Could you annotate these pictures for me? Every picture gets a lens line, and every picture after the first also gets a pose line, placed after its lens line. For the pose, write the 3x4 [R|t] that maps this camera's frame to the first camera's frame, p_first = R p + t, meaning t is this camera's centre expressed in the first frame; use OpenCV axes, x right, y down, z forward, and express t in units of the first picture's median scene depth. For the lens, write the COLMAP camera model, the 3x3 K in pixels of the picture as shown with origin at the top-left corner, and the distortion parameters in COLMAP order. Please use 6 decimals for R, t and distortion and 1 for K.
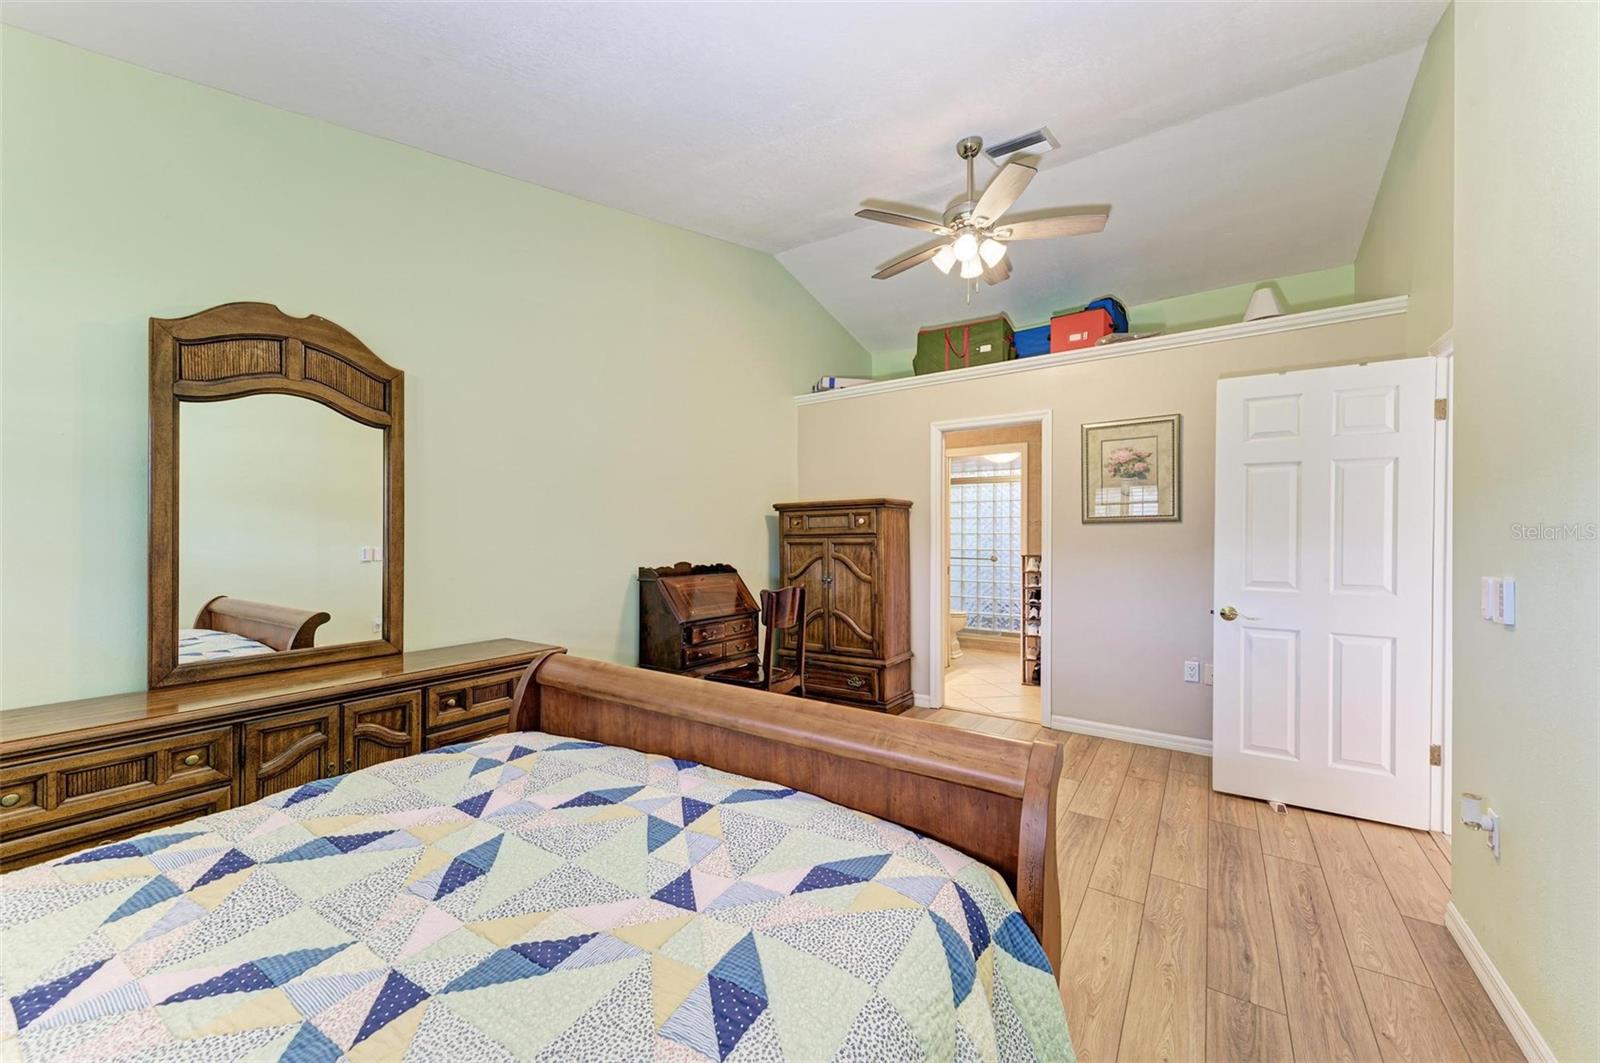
lens RADIAL K [[632.7, 0, 804.4], [0, 632.7, 537.6], [0, 0, 1]] dist [0.014451, -0.002296]
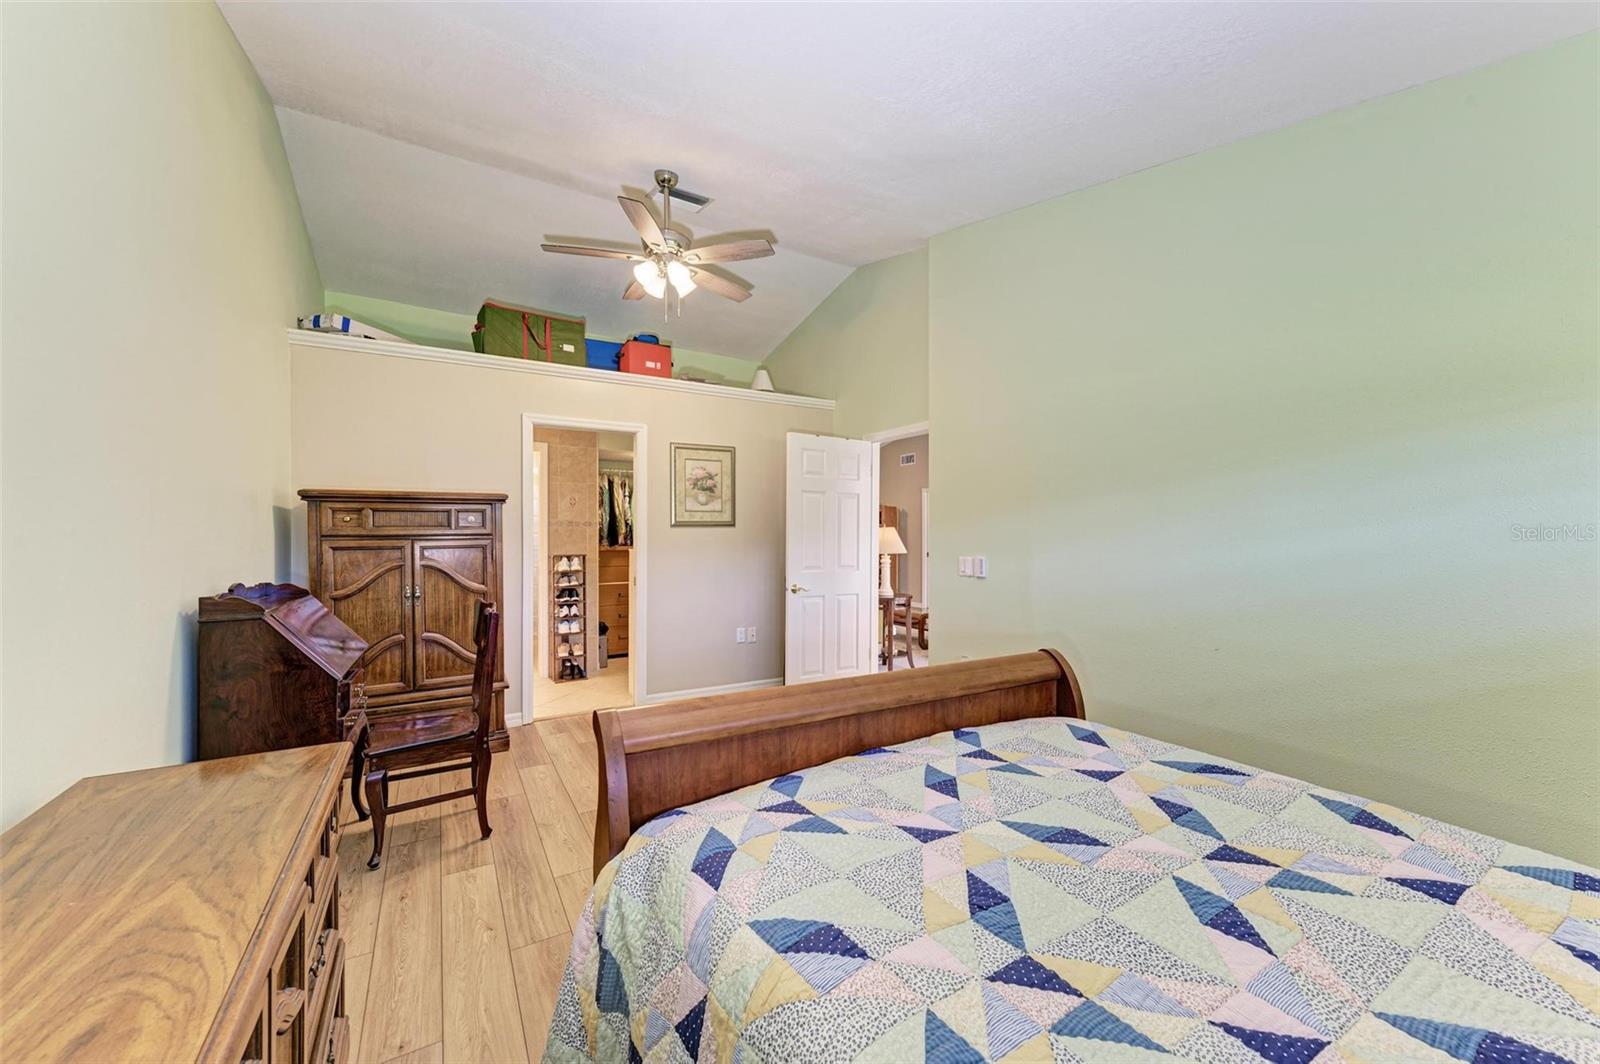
lens RADIAL K [[632.7, 0, 804.5], [0, 632.7, 536.0], [0, 0, 1]] dist [0.014451, -0.002296]
pose [[0.393361, -0.001603, 0.919383, -0.600220], [-0.000658, 0.999998, 0.002025, -0.007334], [-0.919384, -0.001401, 0.393359, 0.331850]]
